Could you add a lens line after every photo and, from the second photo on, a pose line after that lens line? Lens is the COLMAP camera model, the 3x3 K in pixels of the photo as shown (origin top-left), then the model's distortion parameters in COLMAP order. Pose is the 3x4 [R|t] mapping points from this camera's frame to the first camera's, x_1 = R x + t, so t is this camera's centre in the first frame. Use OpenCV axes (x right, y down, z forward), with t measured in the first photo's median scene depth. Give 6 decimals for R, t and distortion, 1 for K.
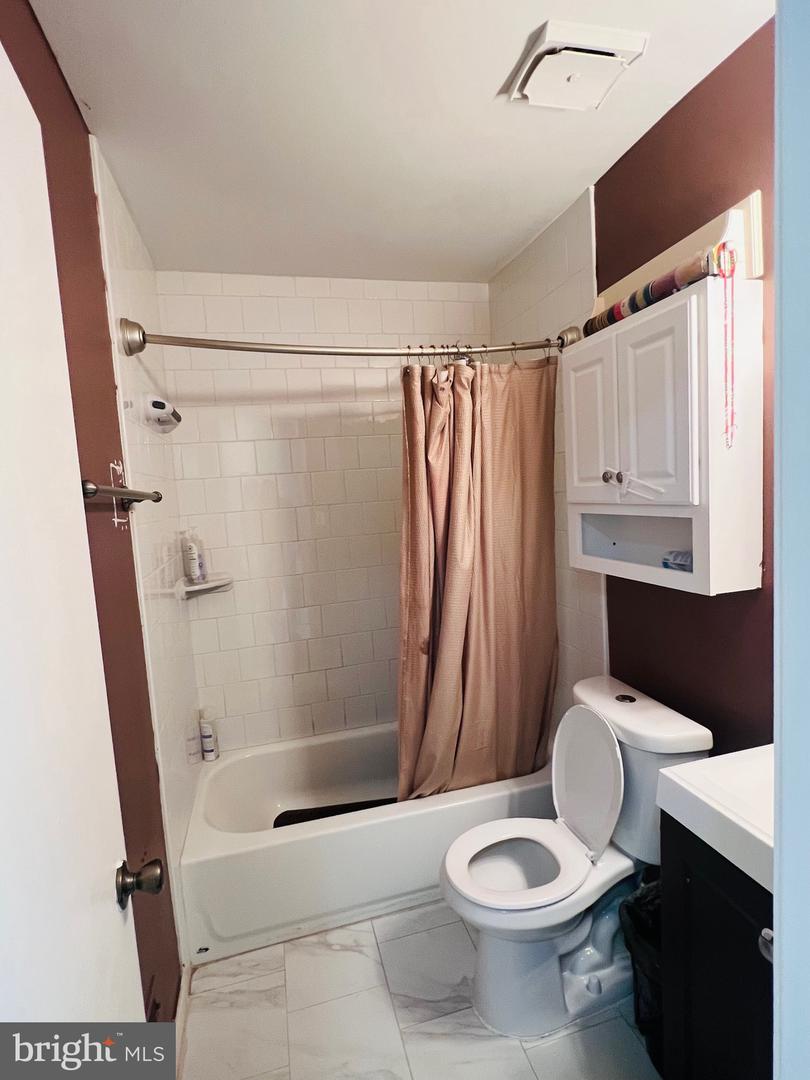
lens RADIAL K [[545.3, 0, 403.8], [0, 545.3, 538.5], [0, 0, 1]] dist [-0.000190, -0.000405]
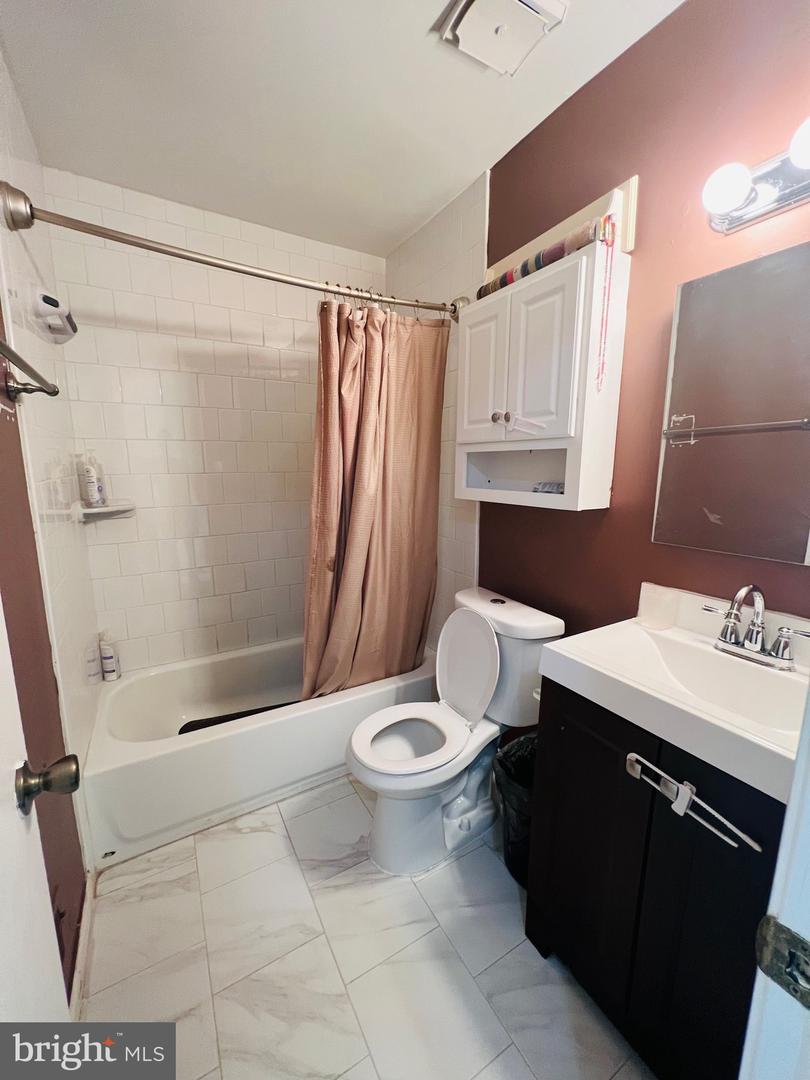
lens RADIAL K [[433.4, 0, 403.6], [0, 433.4, 538.9], [0, 0, 1]] dist [-0.004114, 0.001680]
pose [[0.962175, 0.018927, 0.271774, -0.070186], [-0.037567, 0.997271, 0.063549, 0.093160], [-0.269830, -0.071355, 0.960261, 0.113379]]
